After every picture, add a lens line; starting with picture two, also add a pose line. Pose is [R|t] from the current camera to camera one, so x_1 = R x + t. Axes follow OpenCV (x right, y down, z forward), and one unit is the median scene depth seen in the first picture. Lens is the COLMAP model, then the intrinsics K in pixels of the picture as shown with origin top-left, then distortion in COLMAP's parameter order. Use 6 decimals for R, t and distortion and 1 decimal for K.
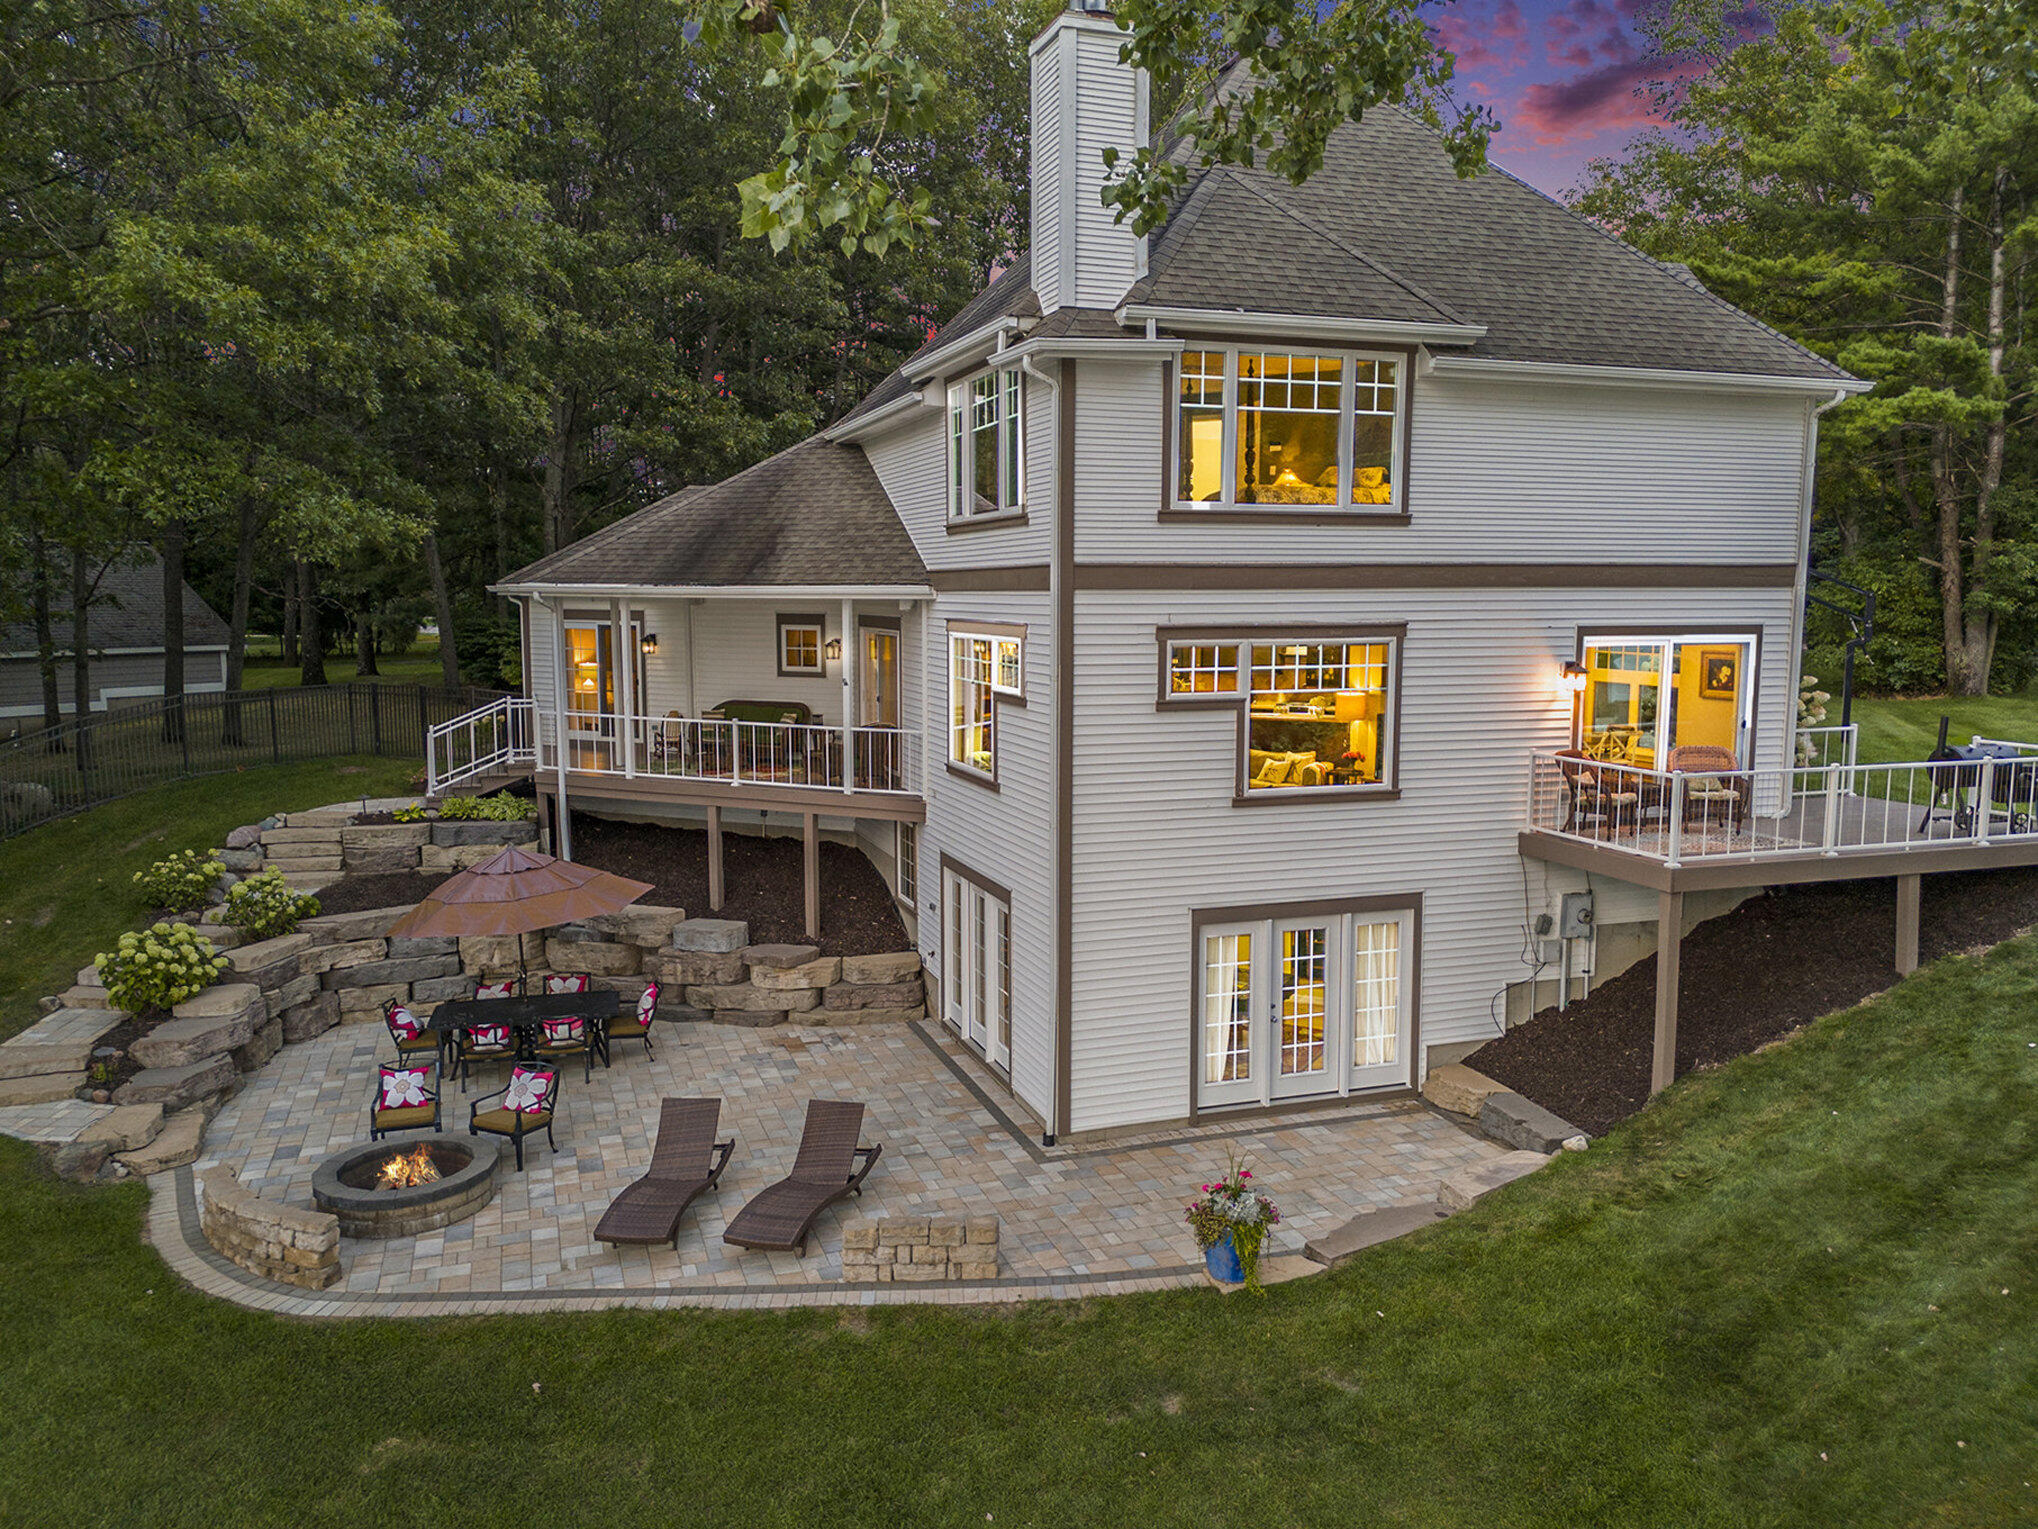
lens RADIAL K [[1495.4, 0, 1035.3], [0, 1495.4, 758.1], [0, 0, 1]] dist [0.034544, -0.005825]
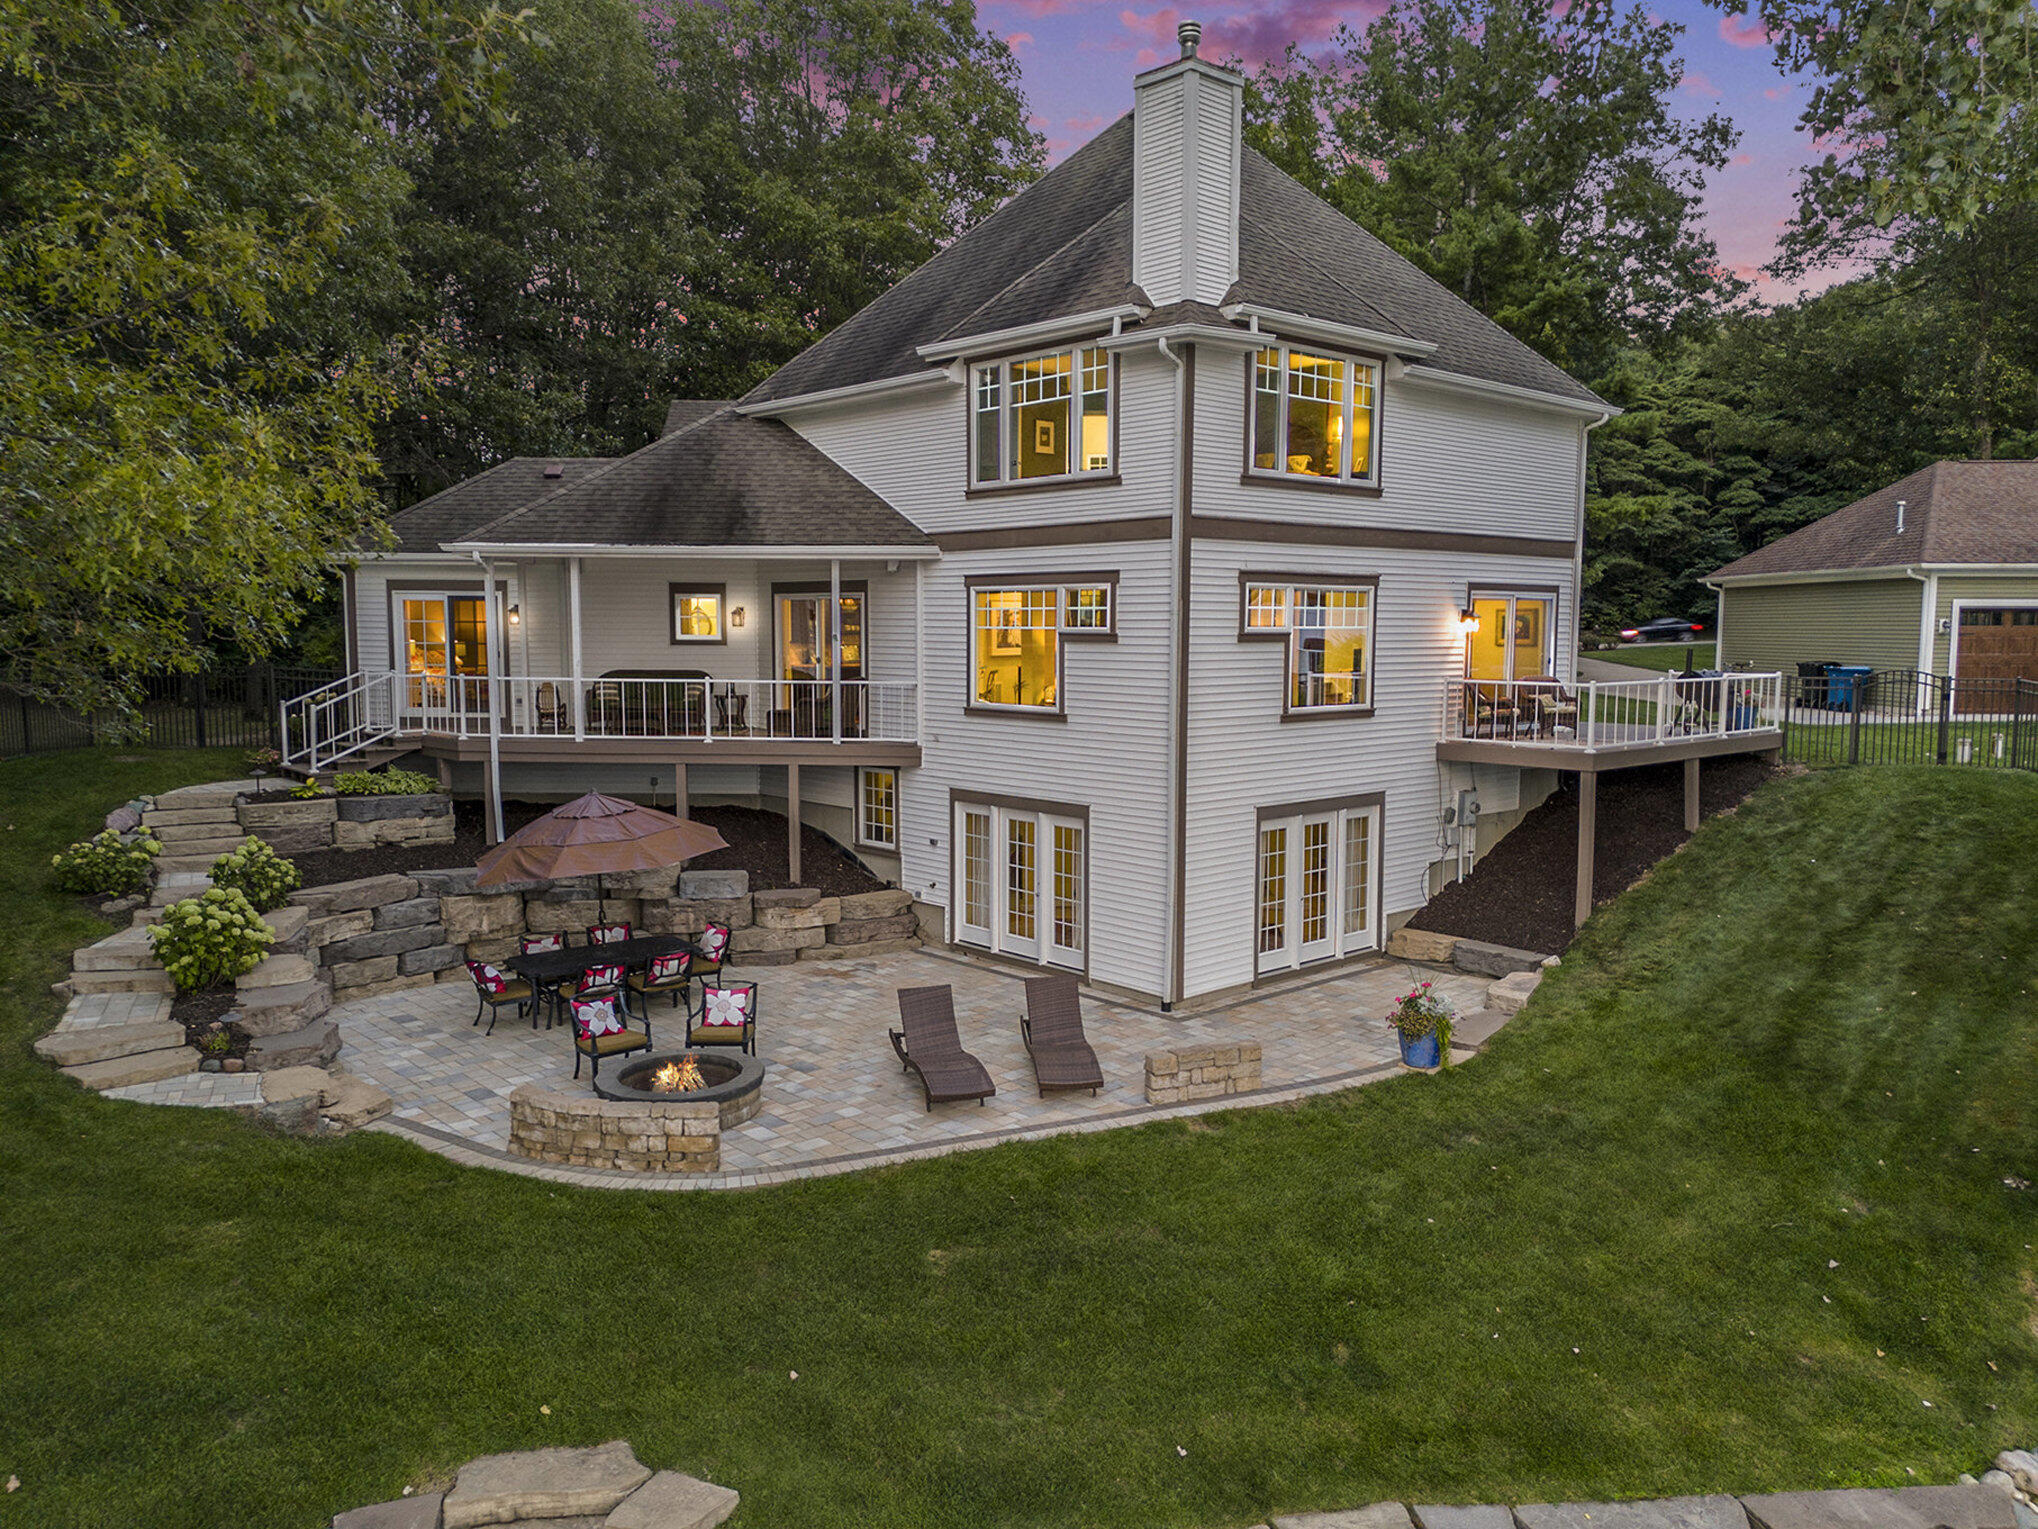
lens RADIAL K [[1492.5, 0, 1028.9], [0, 1492.5, 766.3], [0, 0, 1]] dist [0.044322, -0.006611]
pose [[0.921090, -0.035377, 0.387740, -0.511563], [0.041453, 0.999114, -0.007316, 0.066617], [-0.387138, 0.022812, 0.921740, -0.041342]]
